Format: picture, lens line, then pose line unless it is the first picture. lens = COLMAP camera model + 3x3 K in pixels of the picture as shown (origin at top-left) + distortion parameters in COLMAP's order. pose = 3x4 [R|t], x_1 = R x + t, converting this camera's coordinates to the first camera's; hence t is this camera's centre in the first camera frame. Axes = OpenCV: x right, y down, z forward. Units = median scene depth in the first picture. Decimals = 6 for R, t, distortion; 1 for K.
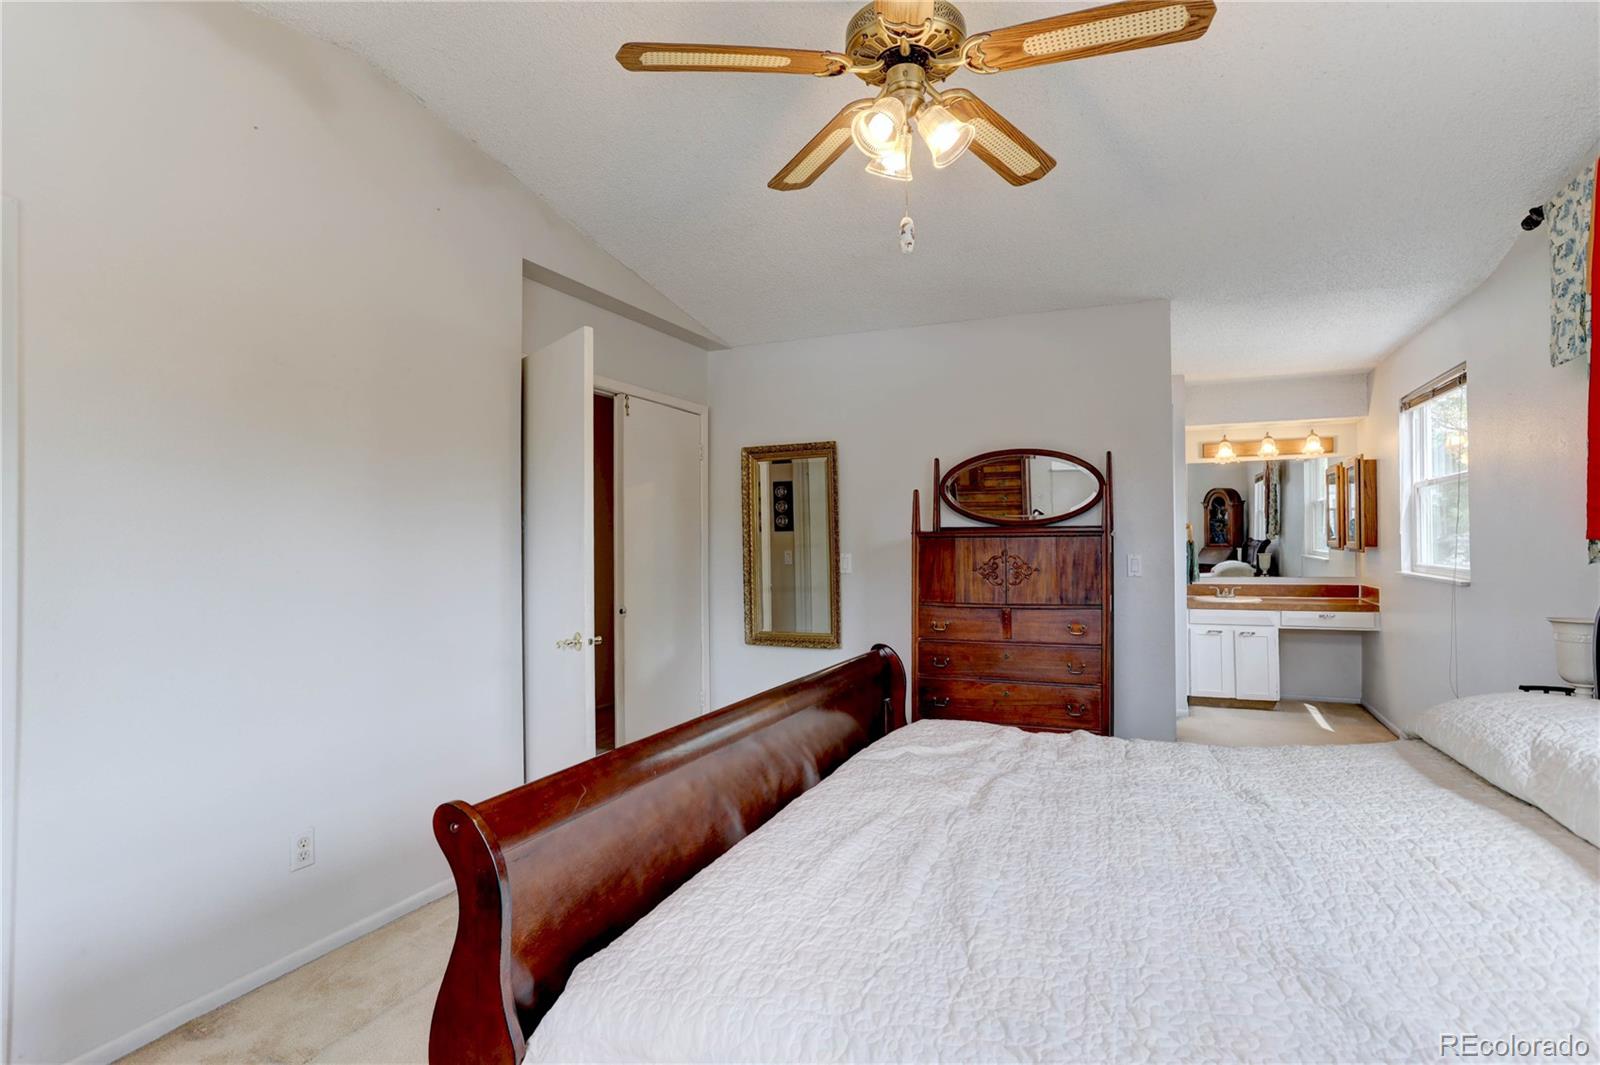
lens RADIAL K [[823.3, 0, 824.0], [0, 823.3, 545.0], [0, 0, 1]] dist [-0.041301, 0.033288]
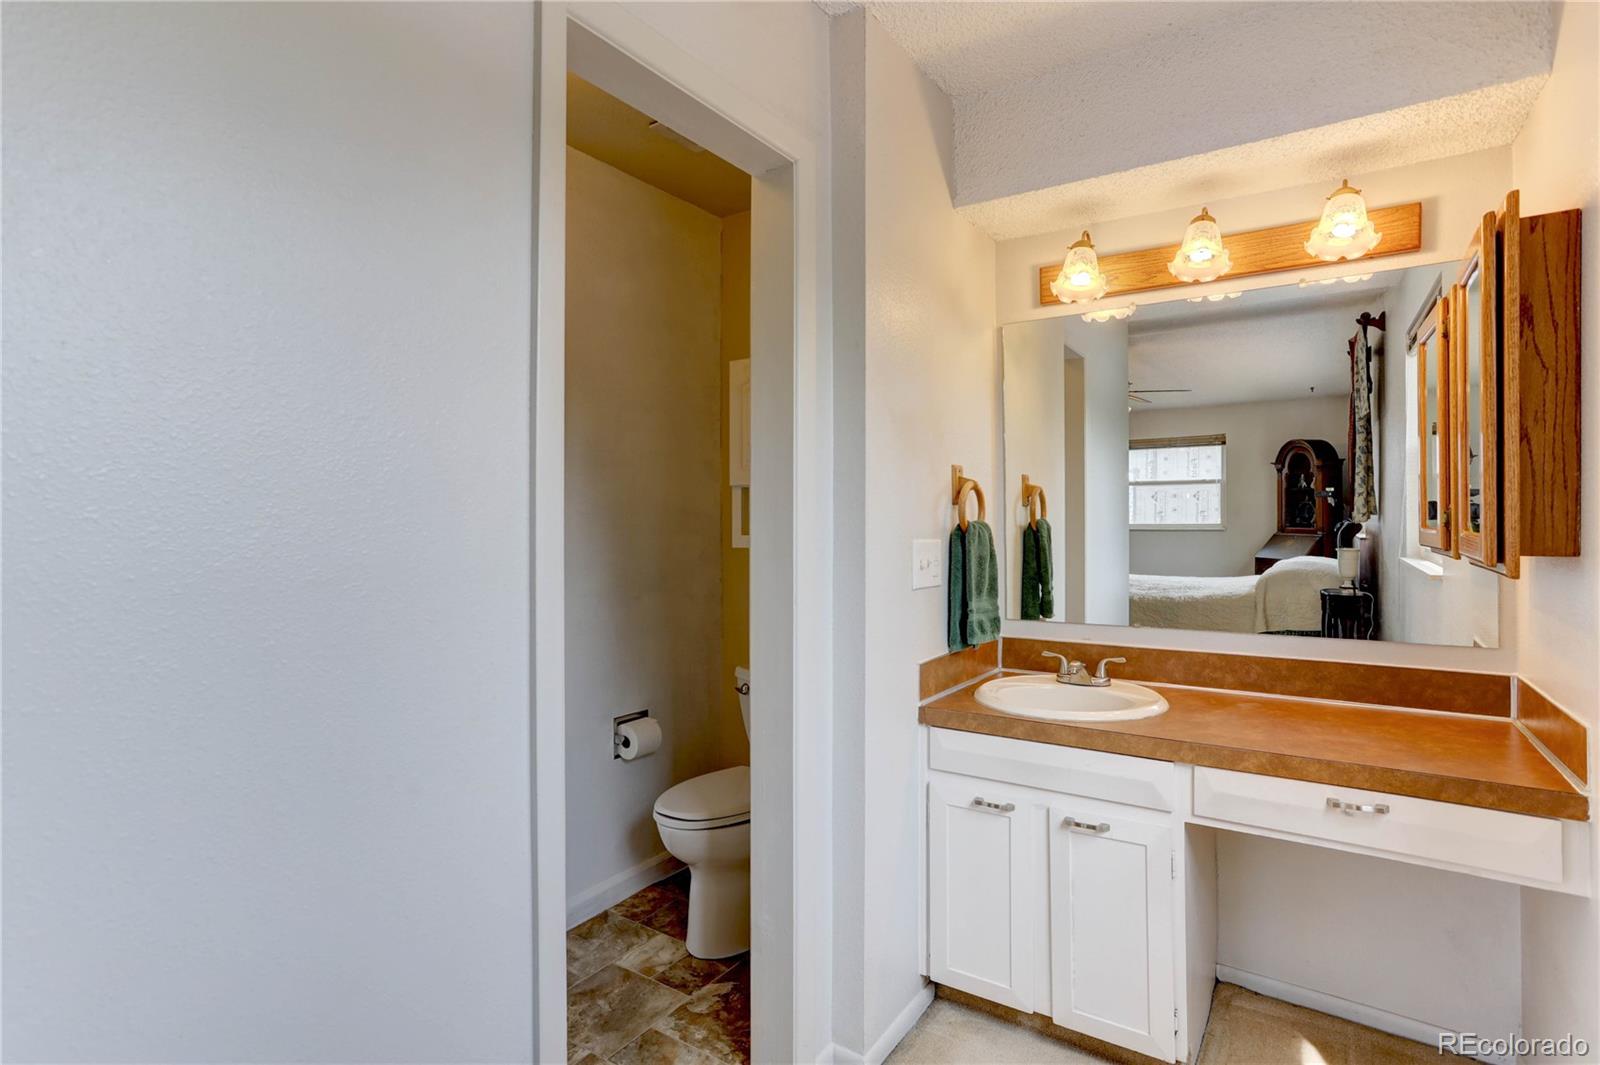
lens RADIAL K [[807.9, 0, 800.0], [0, 807.9, 532.5], [0, 0, 1]] dist [-0.000423, 0.000525]
pose [[0.983688, 0.010121, -0.179598, 0.286189], [-0.007831, 0.999879, 0.013454, -0.004189], [0.179712, -0.011828, 0.983648, 0.416432]]
